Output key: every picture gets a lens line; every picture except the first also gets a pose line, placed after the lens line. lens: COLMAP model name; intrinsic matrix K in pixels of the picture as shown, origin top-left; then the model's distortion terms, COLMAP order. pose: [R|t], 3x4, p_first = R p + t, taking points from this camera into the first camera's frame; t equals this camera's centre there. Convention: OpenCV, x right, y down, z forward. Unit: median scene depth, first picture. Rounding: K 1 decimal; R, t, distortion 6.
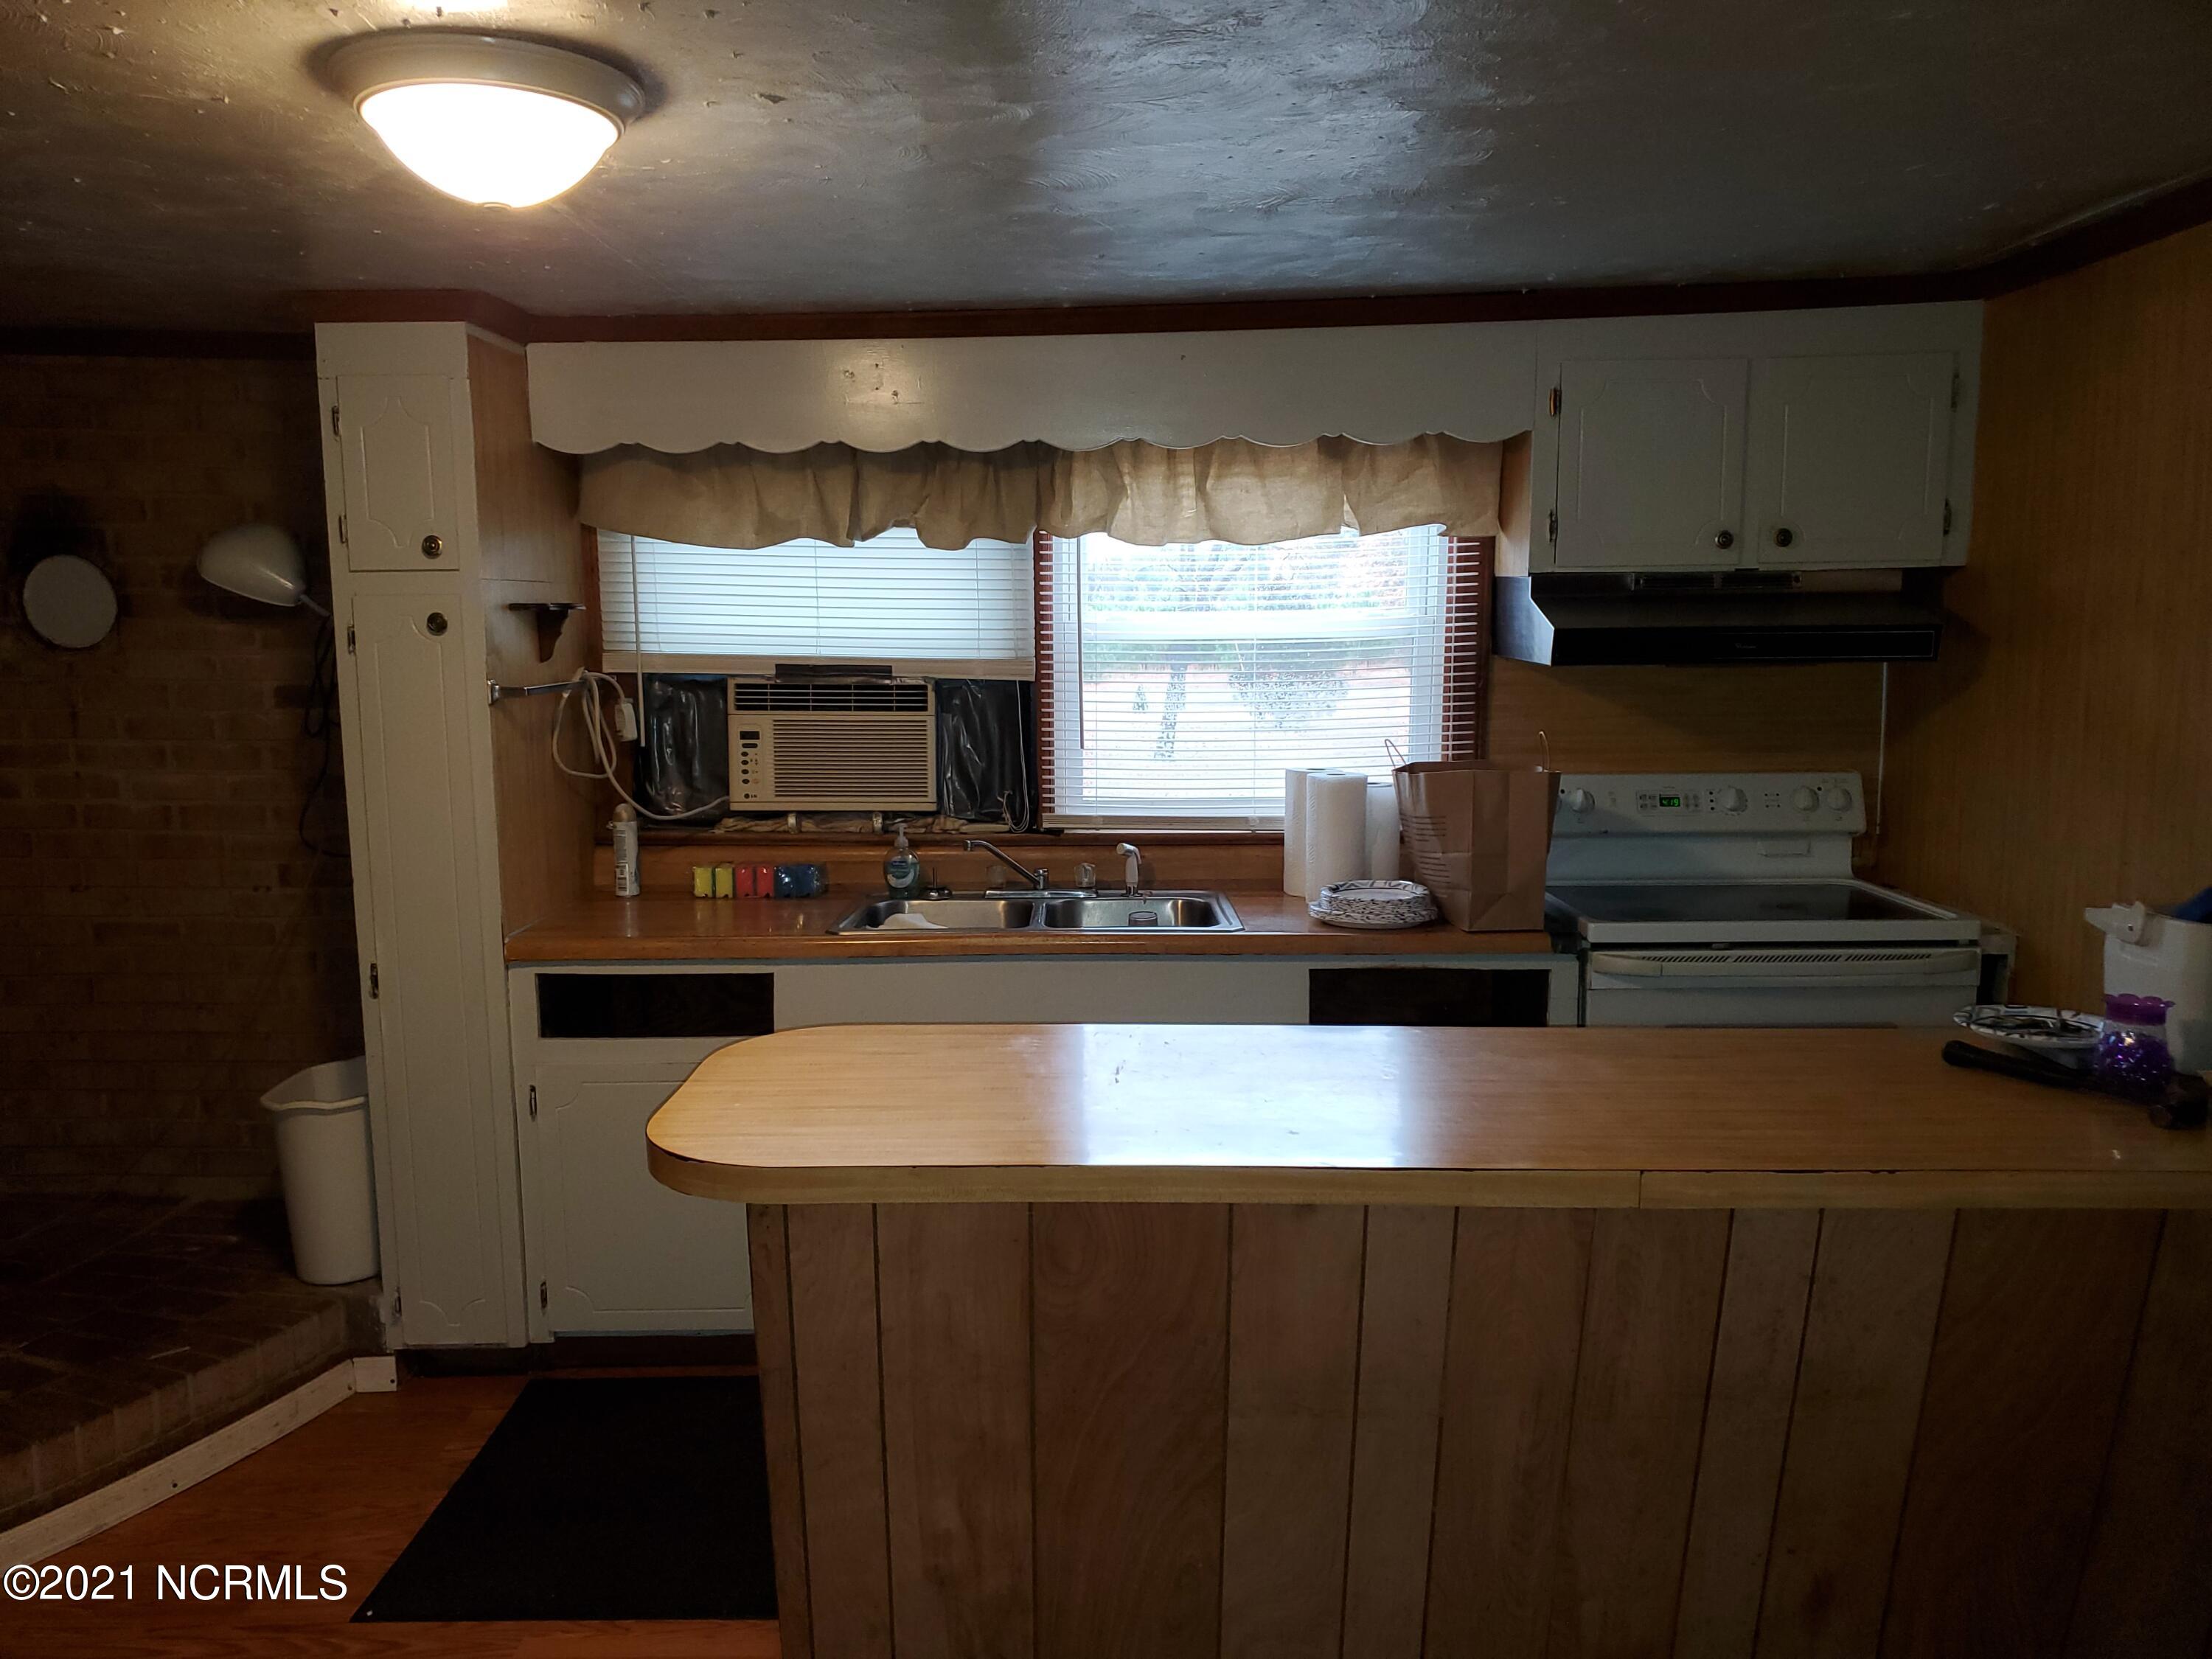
lens RADIAL K [[1735.2, 0, 1105.4], [0, 1735.2, 837.5], [0, 0, 1]] dist [0.012226, 0.006343]
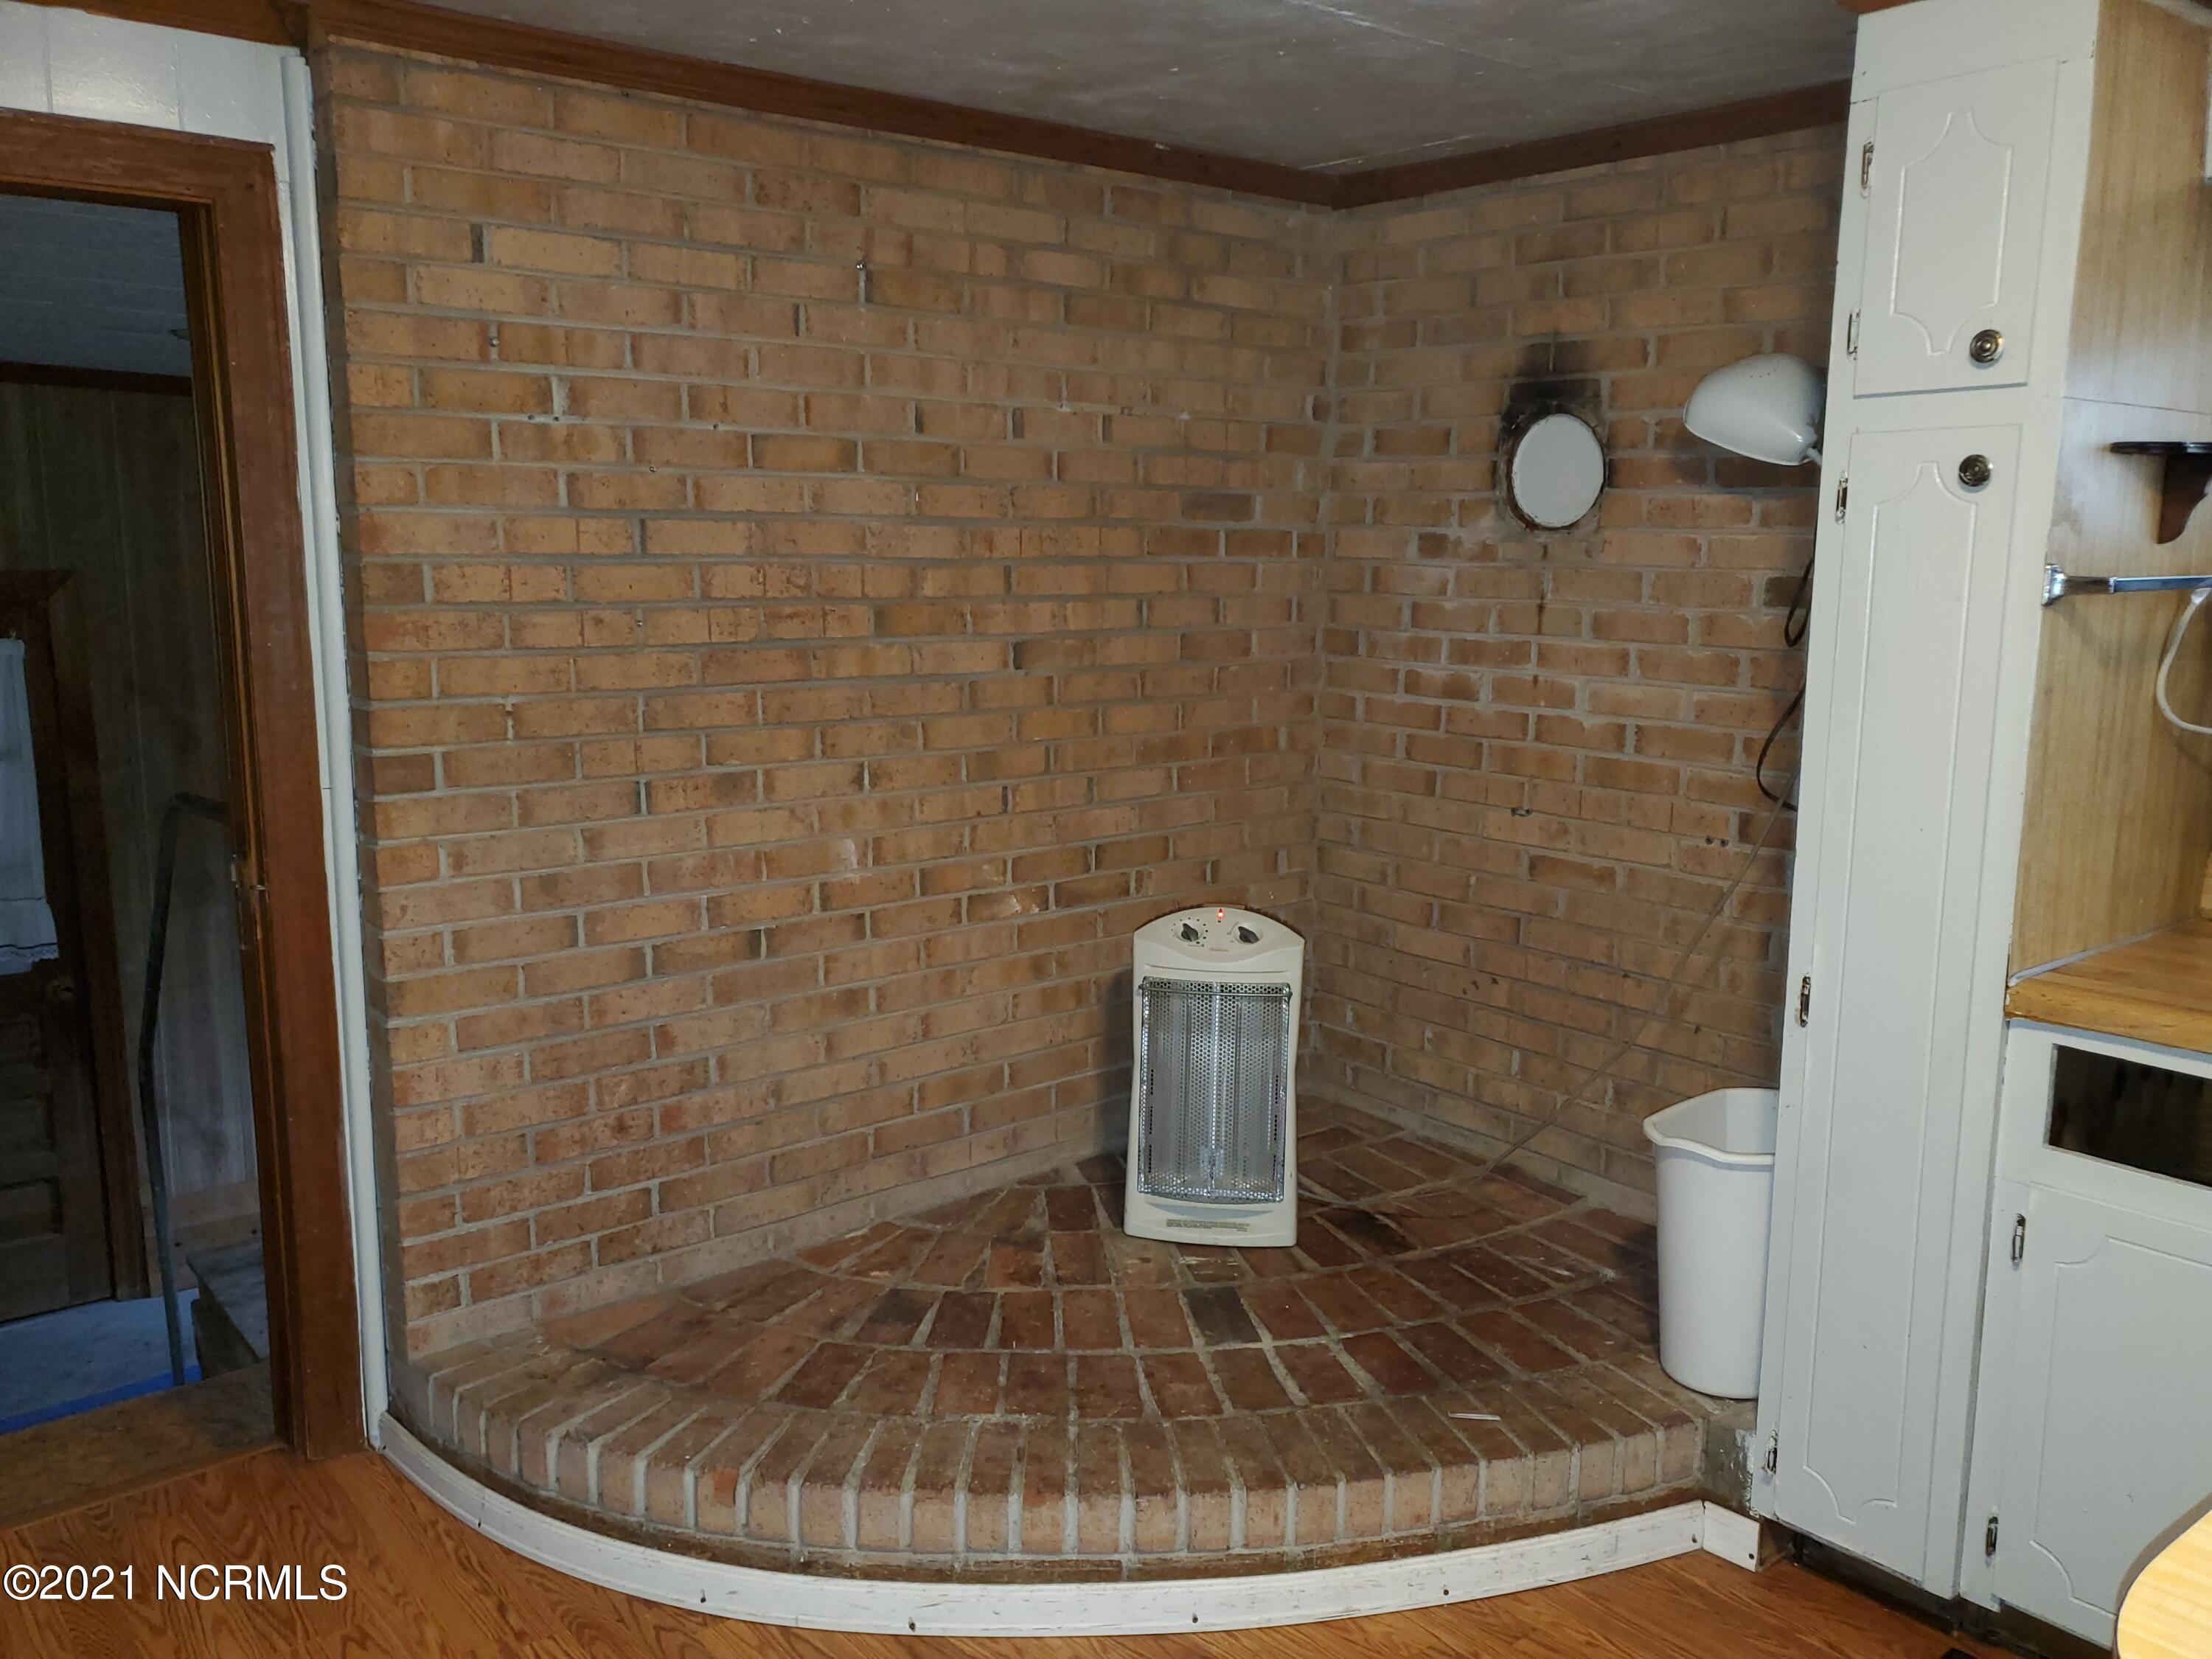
lens RADIAL K [[1735.2, 0, 1071.0], [0, 1735.2, 865.1], [0, 0, 1]] dist [0.012226, 0.006343]
pose [[0.622770, 0.148549, -0.768174, -0.076327], [-0.103433, 0.988825, 0.107364, -0.015028], [0.775538, 0.012592, 0.631175, 0.327045]]
